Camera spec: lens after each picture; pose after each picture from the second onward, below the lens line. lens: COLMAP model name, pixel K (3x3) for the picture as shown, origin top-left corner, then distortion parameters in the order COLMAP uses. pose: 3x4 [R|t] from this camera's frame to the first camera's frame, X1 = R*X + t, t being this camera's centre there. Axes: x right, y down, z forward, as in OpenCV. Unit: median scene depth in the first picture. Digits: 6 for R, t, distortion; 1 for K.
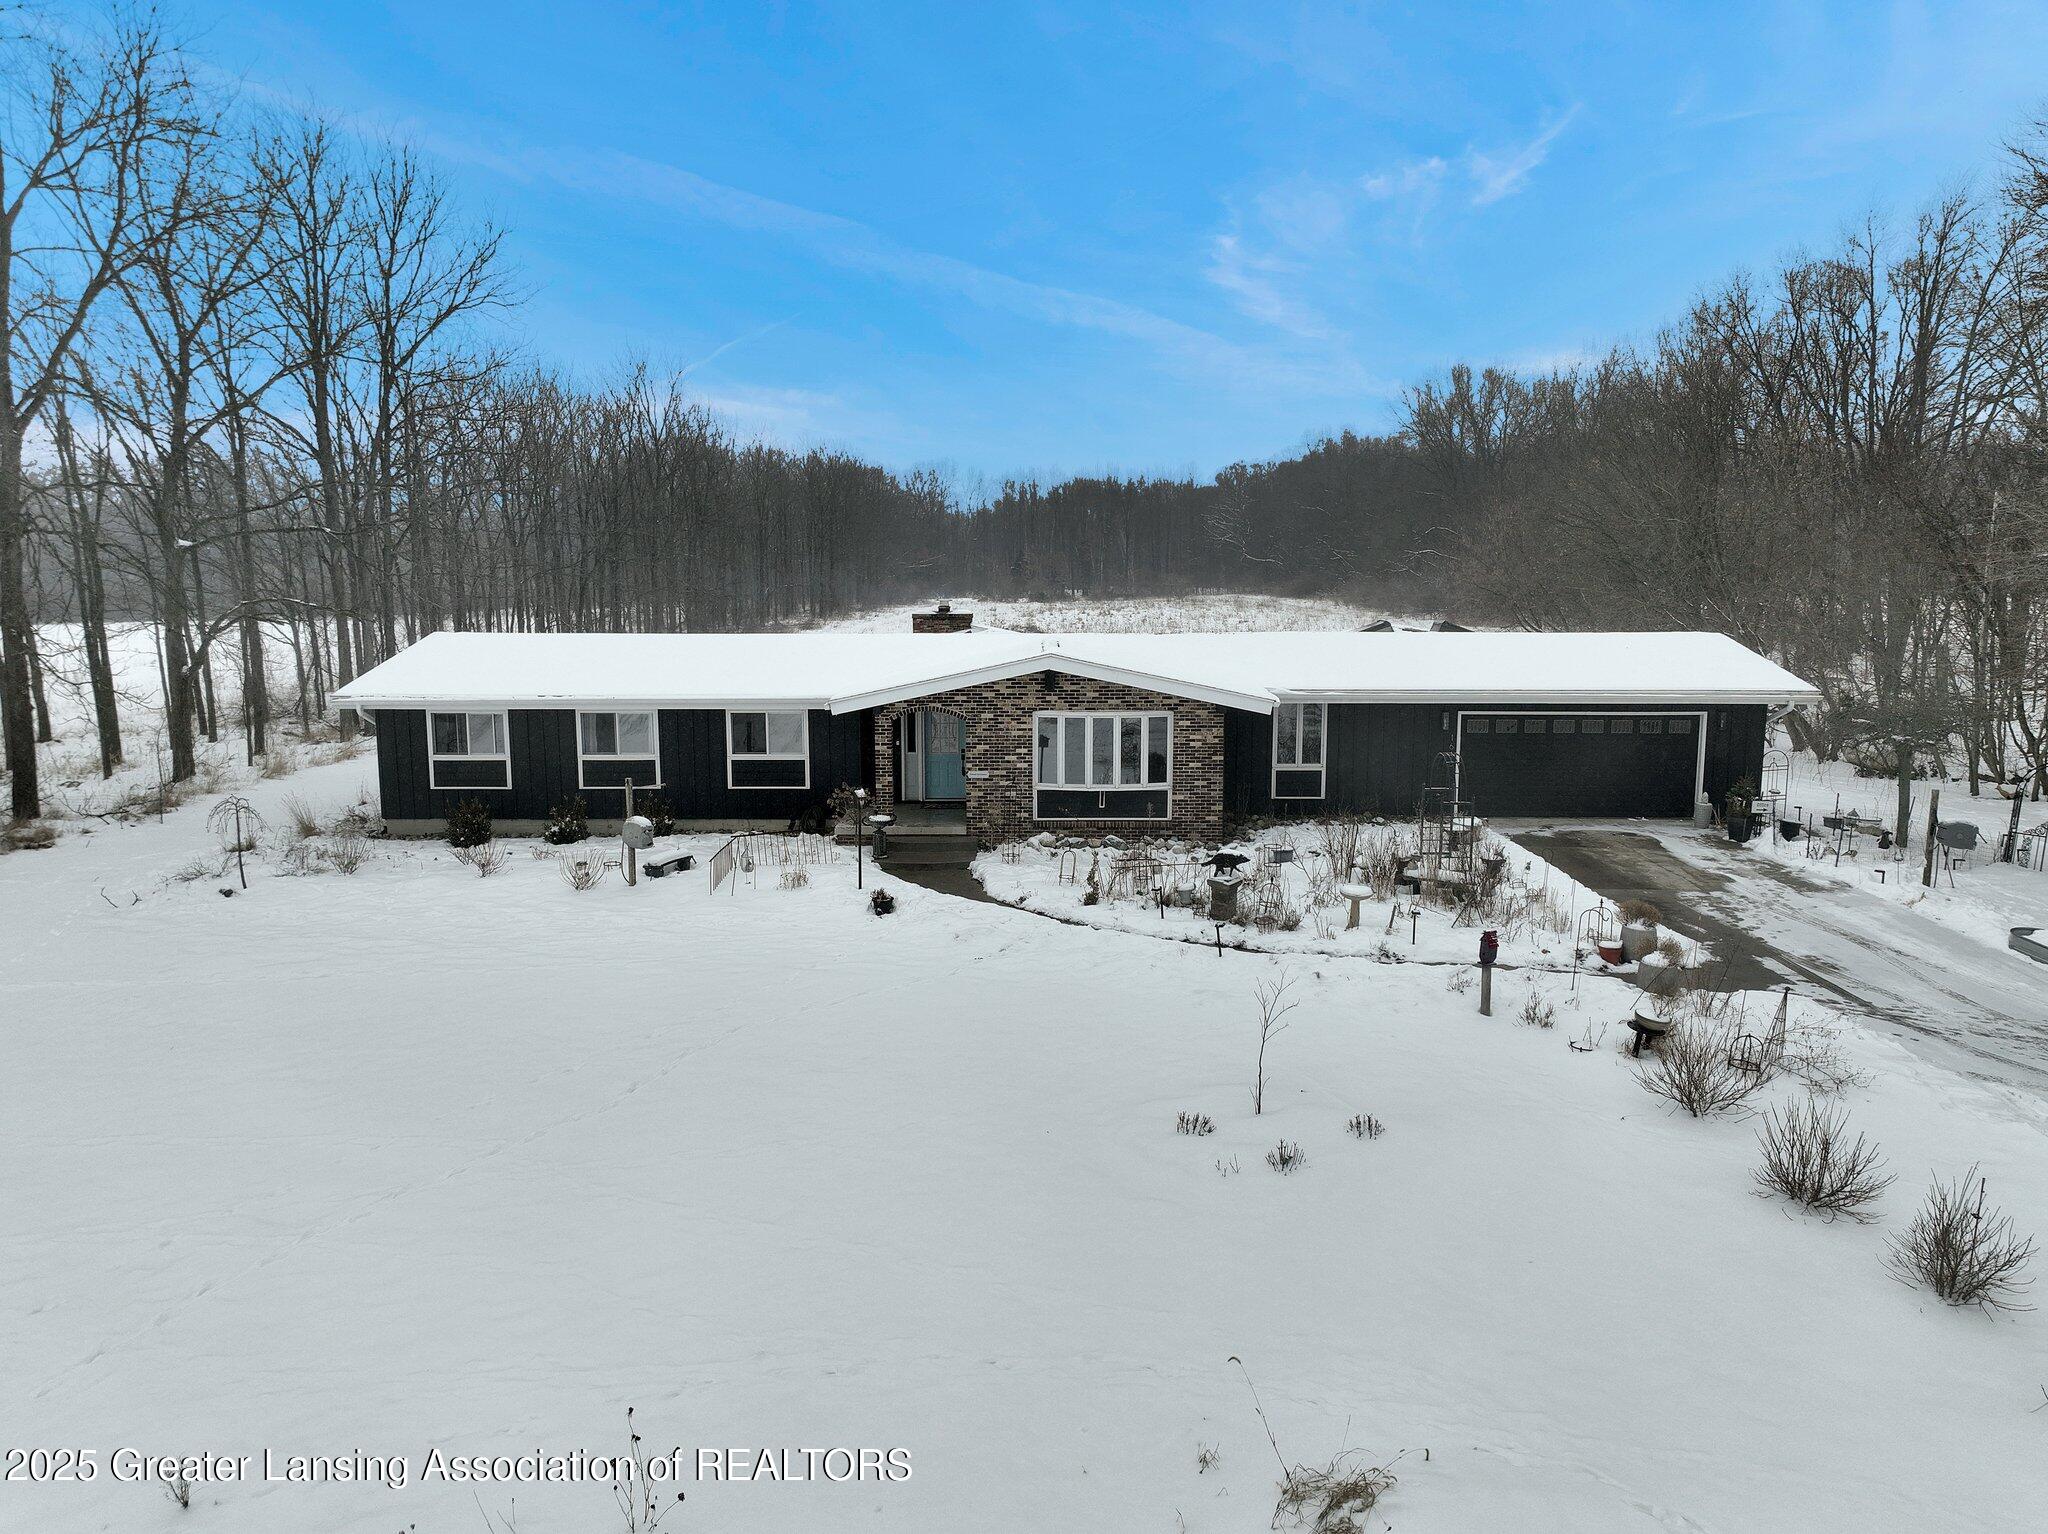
lens RADIAL K [[1439.3, 0, 1024.0], [0, 1439.3, 767.0], [0, 0, 1]] dist [0.002389, 0.012948]
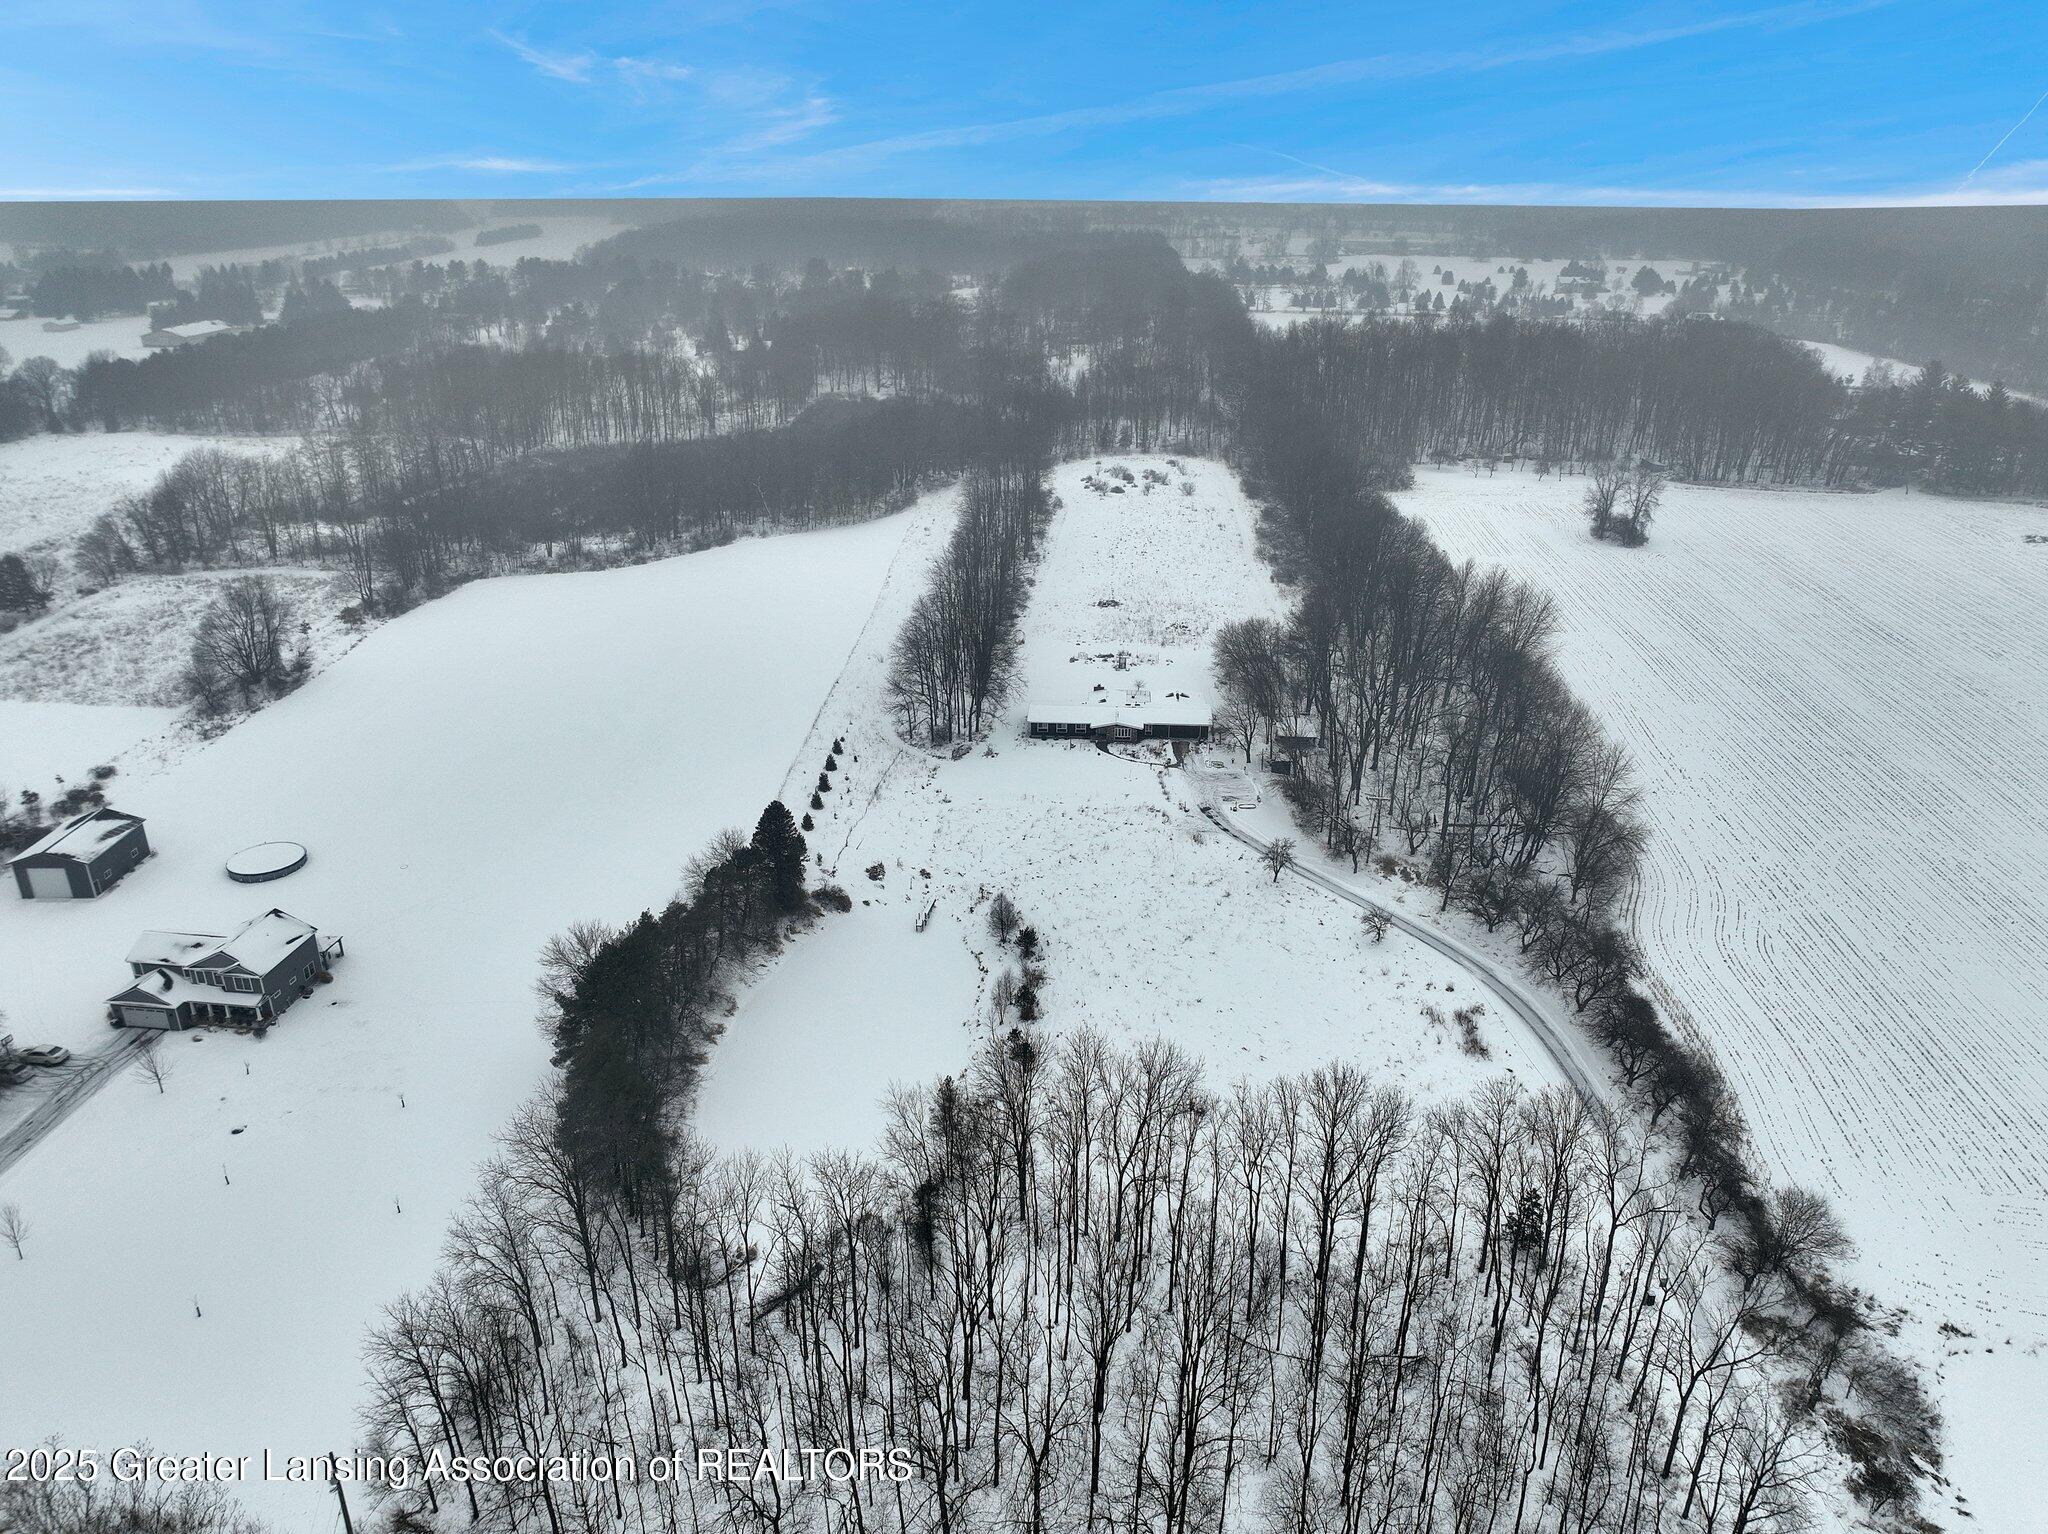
lens RADIAL K [[1439.3, 0, 1024.0], [0, 1439.3, 767.0], [0, 0, 1]] dist [0.002389, 0.012948]
pose [[0.998814, 0.021086, -0.043890, -0.149476], [-0.008700, 0.964152, 0.265208, -2.048965], [0.047909, -0.264511, 0.963192, -7.204970]]
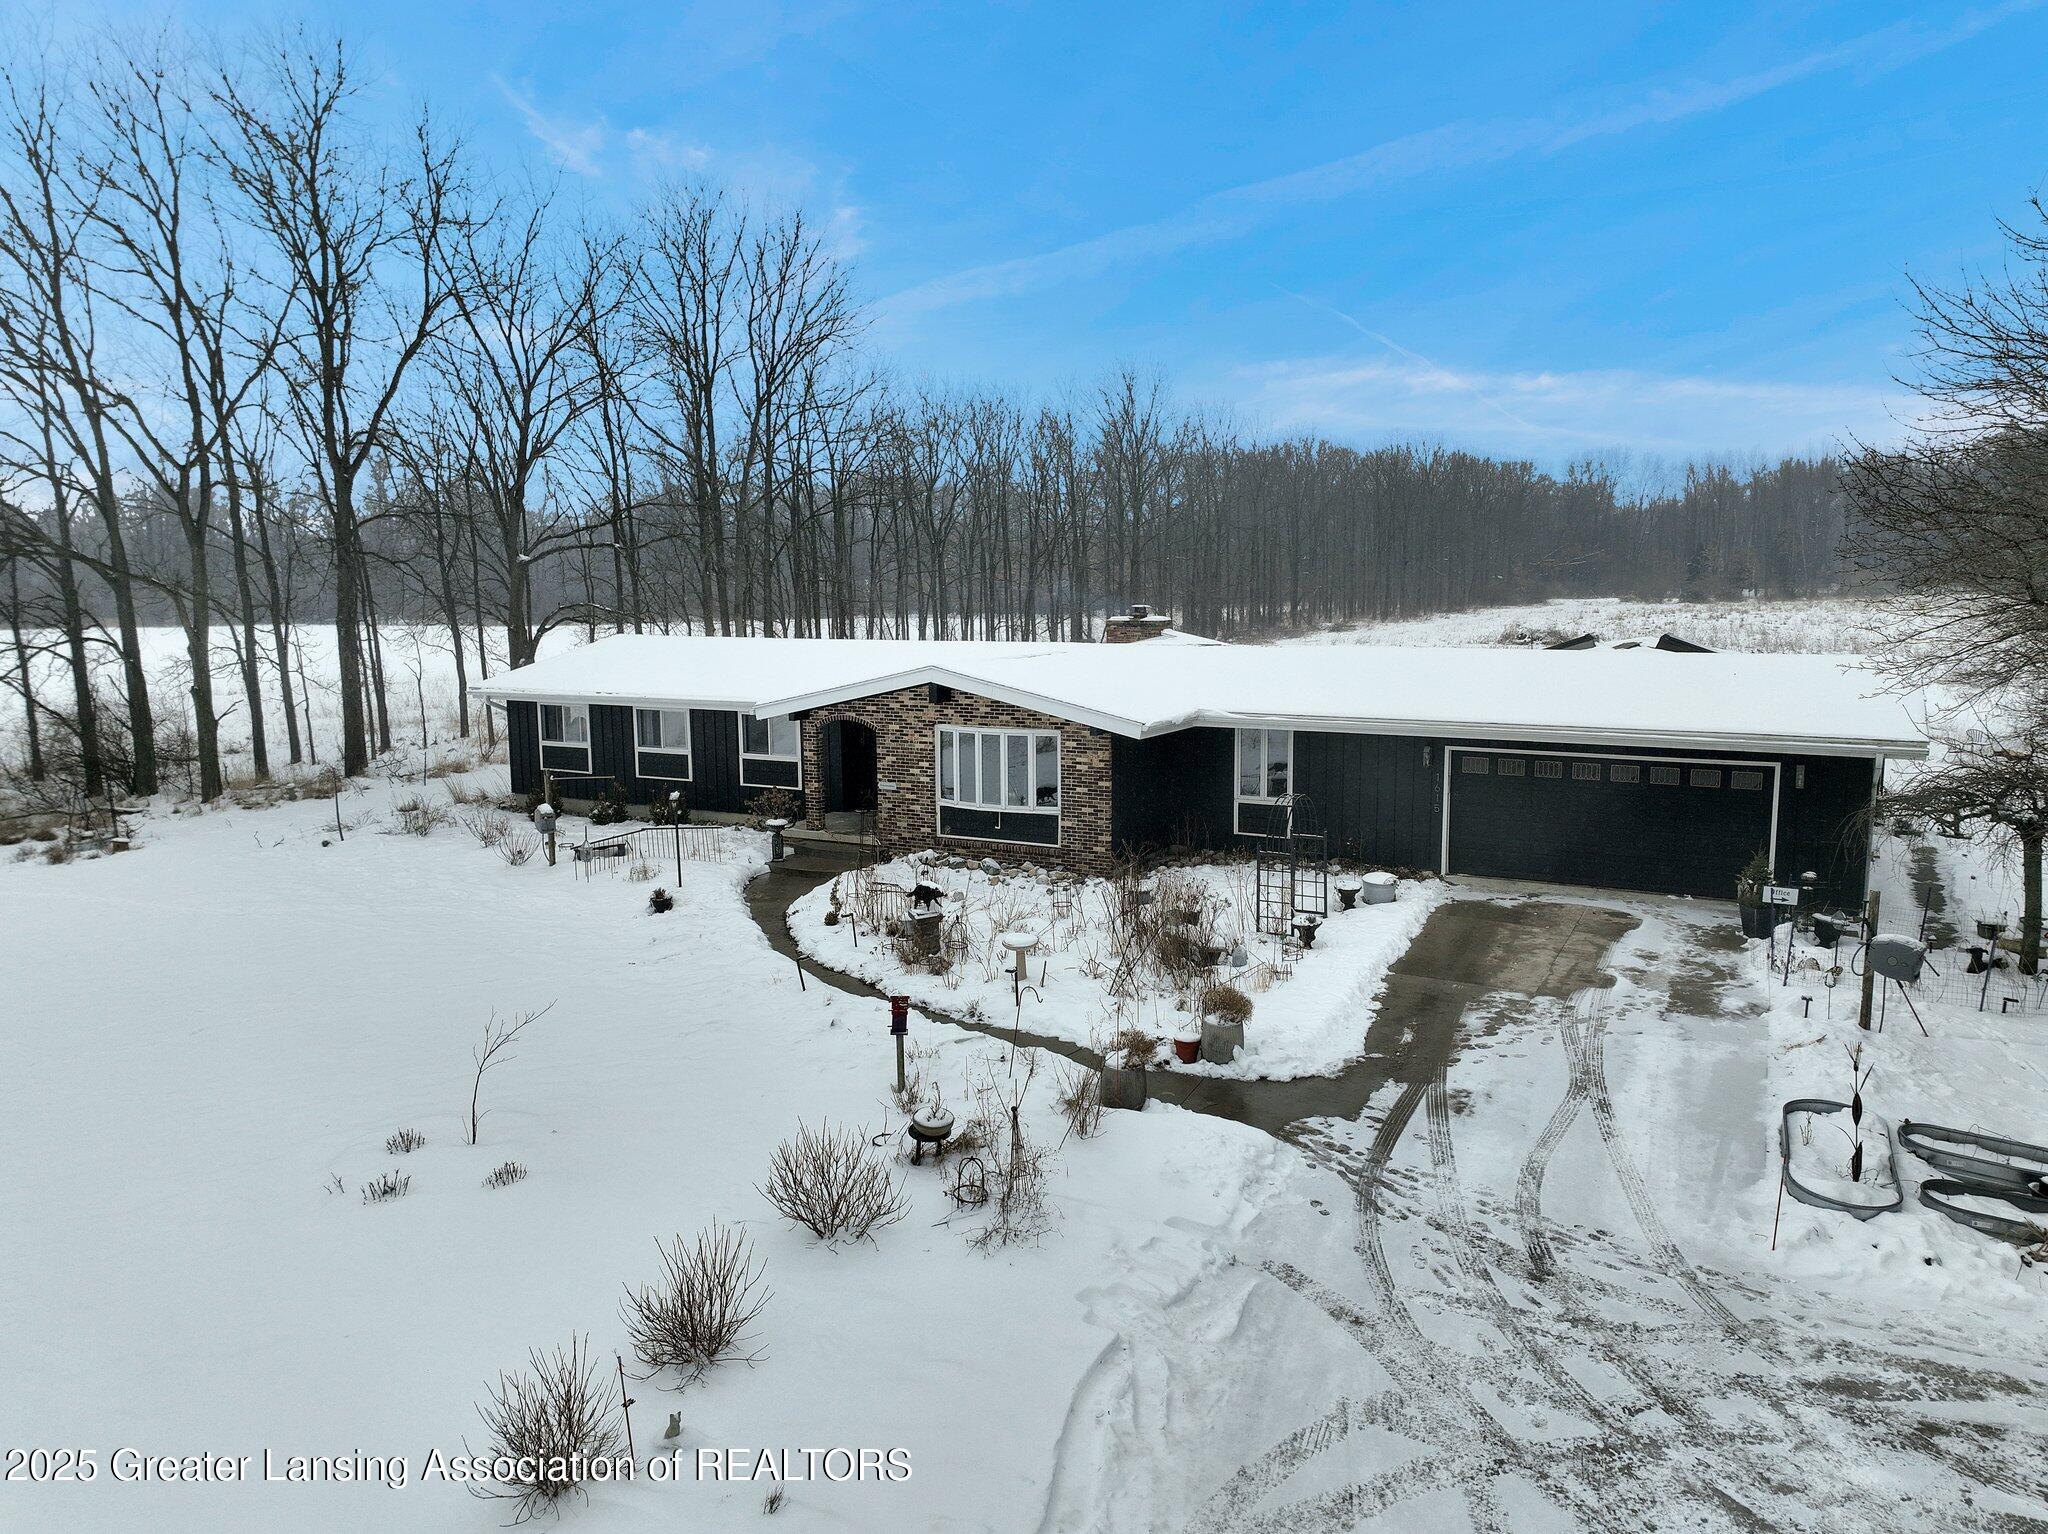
lens RADIAL K [[1439.3, 0, 1024.0], [0, 1439.3, 767.0], [0, 0, 1]] dist [0.002389, 0.012948]
pose [[0.880927, 0.055071, -0.470037, 0.519283], [-0.054680, 0.998399, 0.014496, -0.027438], [0.470083, 0.012932, 0.882528, 0.170498]]
